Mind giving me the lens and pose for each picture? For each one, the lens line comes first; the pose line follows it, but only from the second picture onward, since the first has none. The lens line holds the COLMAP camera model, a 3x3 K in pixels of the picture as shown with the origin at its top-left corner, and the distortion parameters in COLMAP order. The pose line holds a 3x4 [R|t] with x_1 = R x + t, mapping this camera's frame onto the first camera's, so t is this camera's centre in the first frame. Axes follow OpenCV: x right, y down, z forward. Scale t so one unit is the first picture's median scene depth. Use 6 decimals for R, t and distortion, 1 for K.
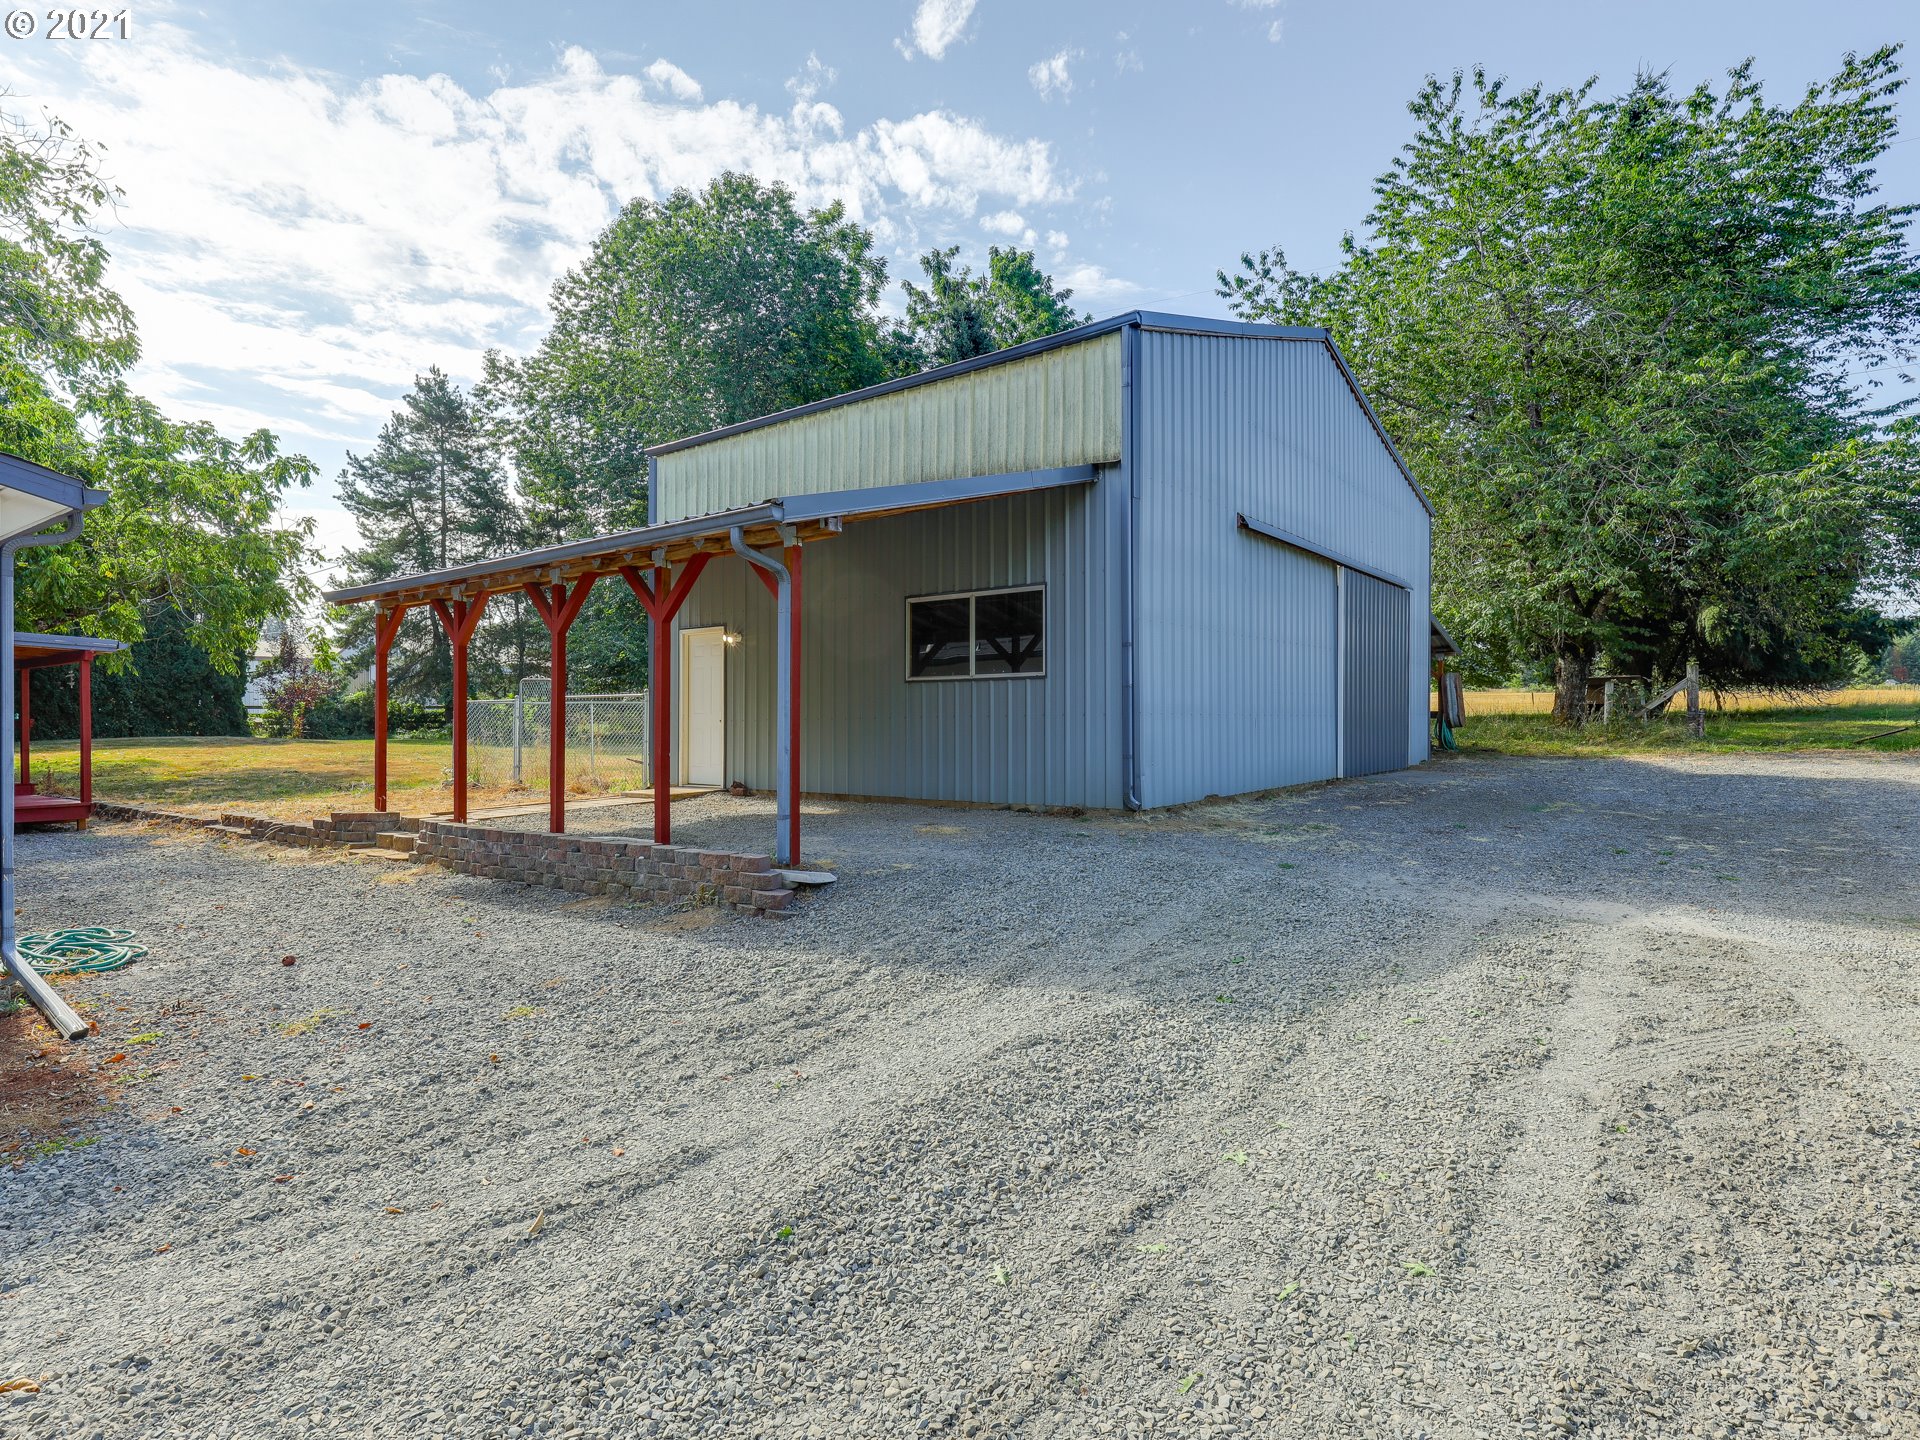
lens RADIAL K [[1032.0, 0, 961.1], [0, 1032.0, 727.6], [0, 0, 1]] dist [0.000924, -0.001878]
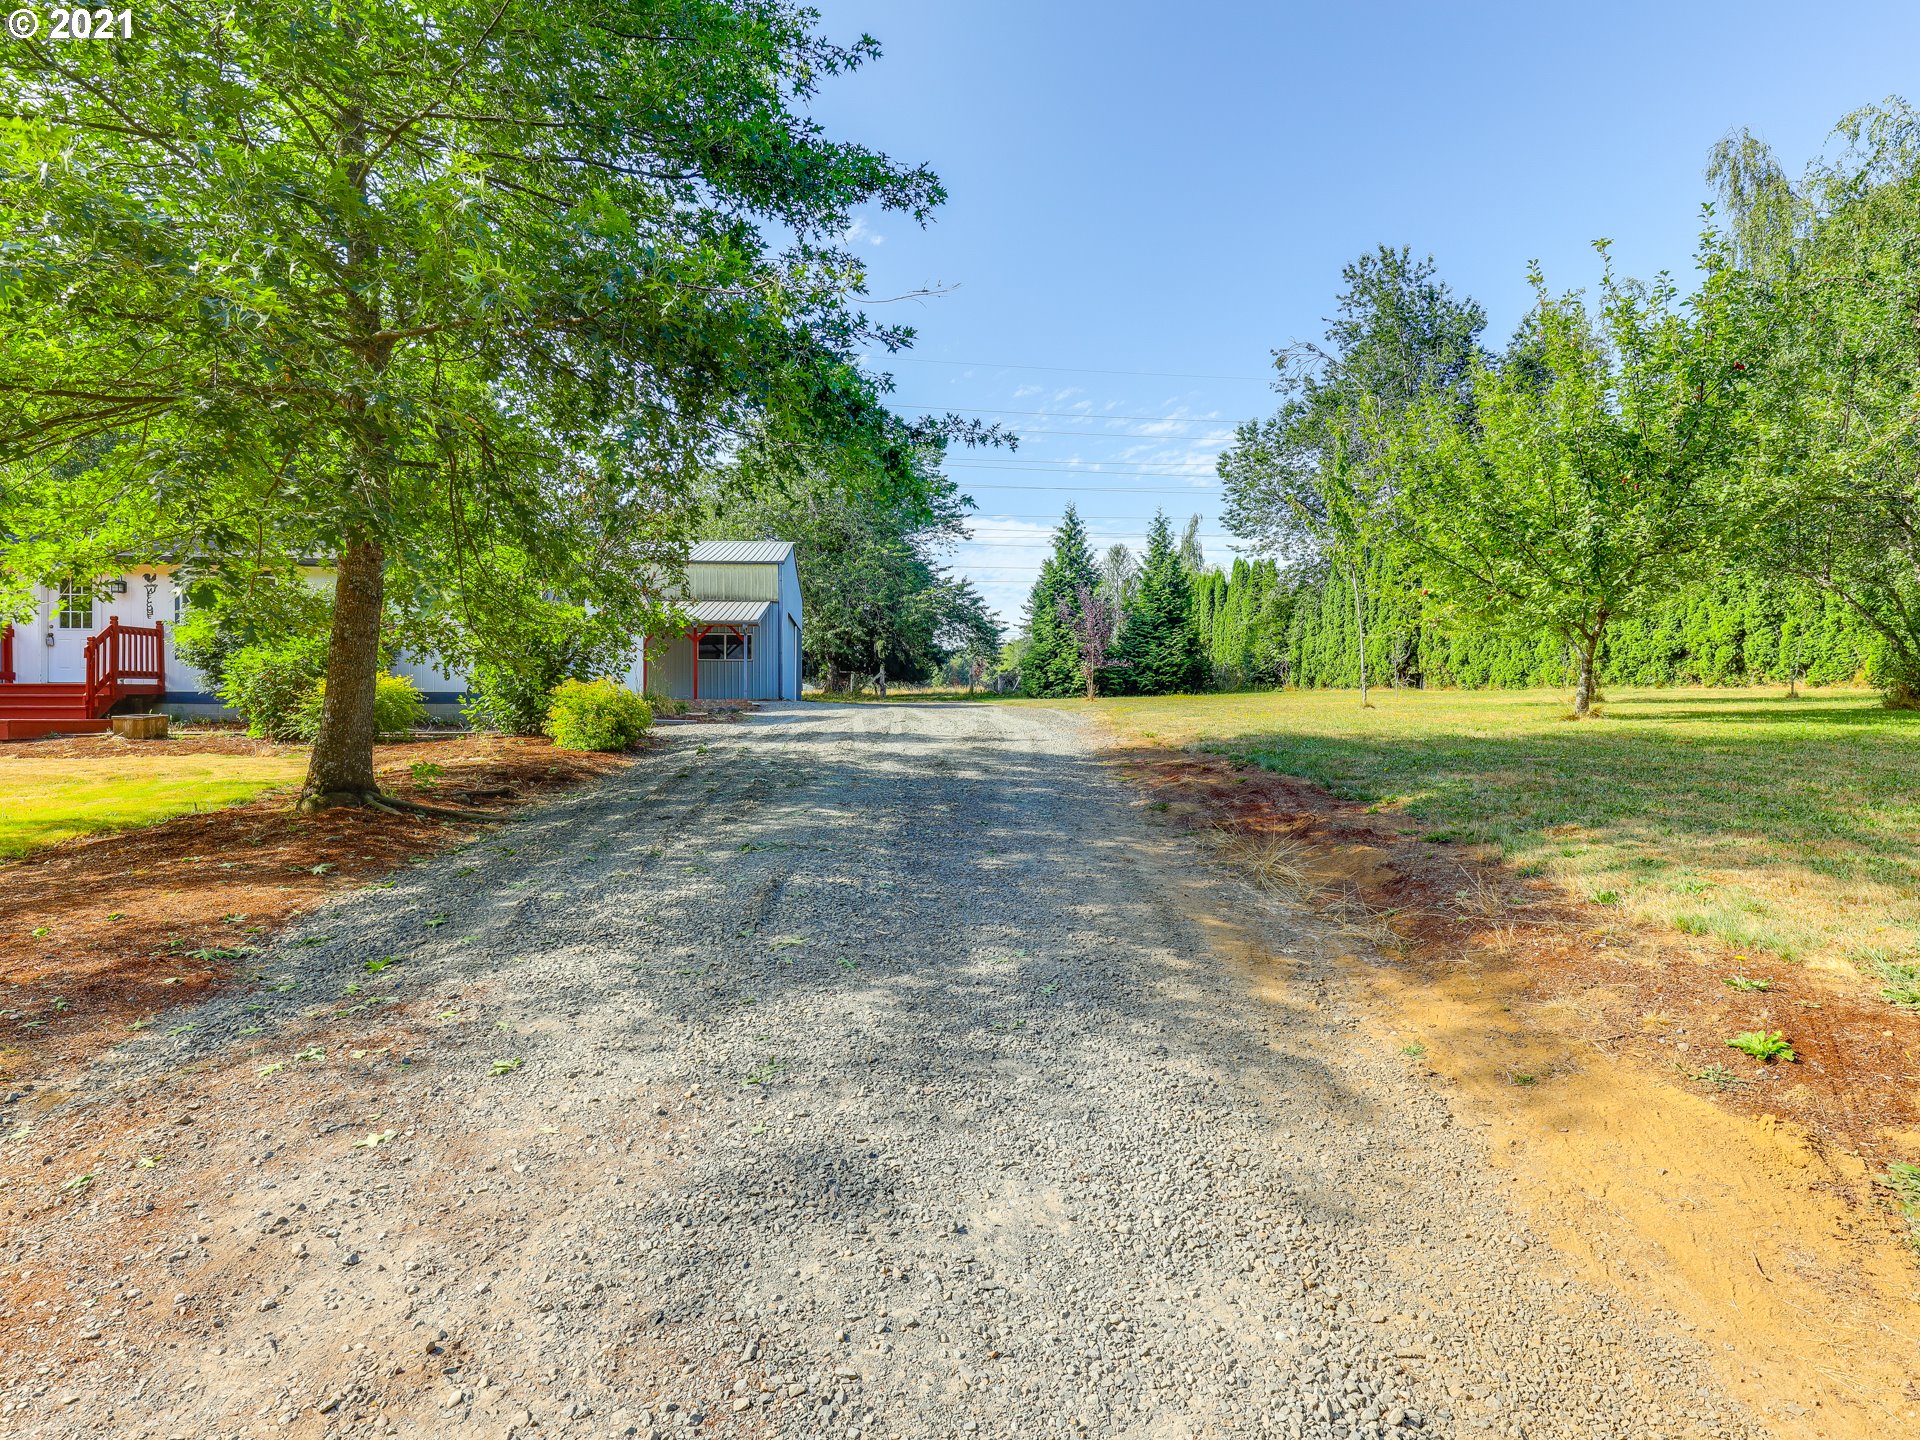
lens RADIAL K [[1032.0, 0, 959.9], [0, 1032.0, 717.0], [0, 0, 1]] dist [0.000924, -0.001878]
pose [[0.735475, -0.004290, 0.677538, -0.668374], [0.006624, 0.999978, -0.000859, 0.046737], [-0.677519, 0.005120, 0.735487, -0.752262]]
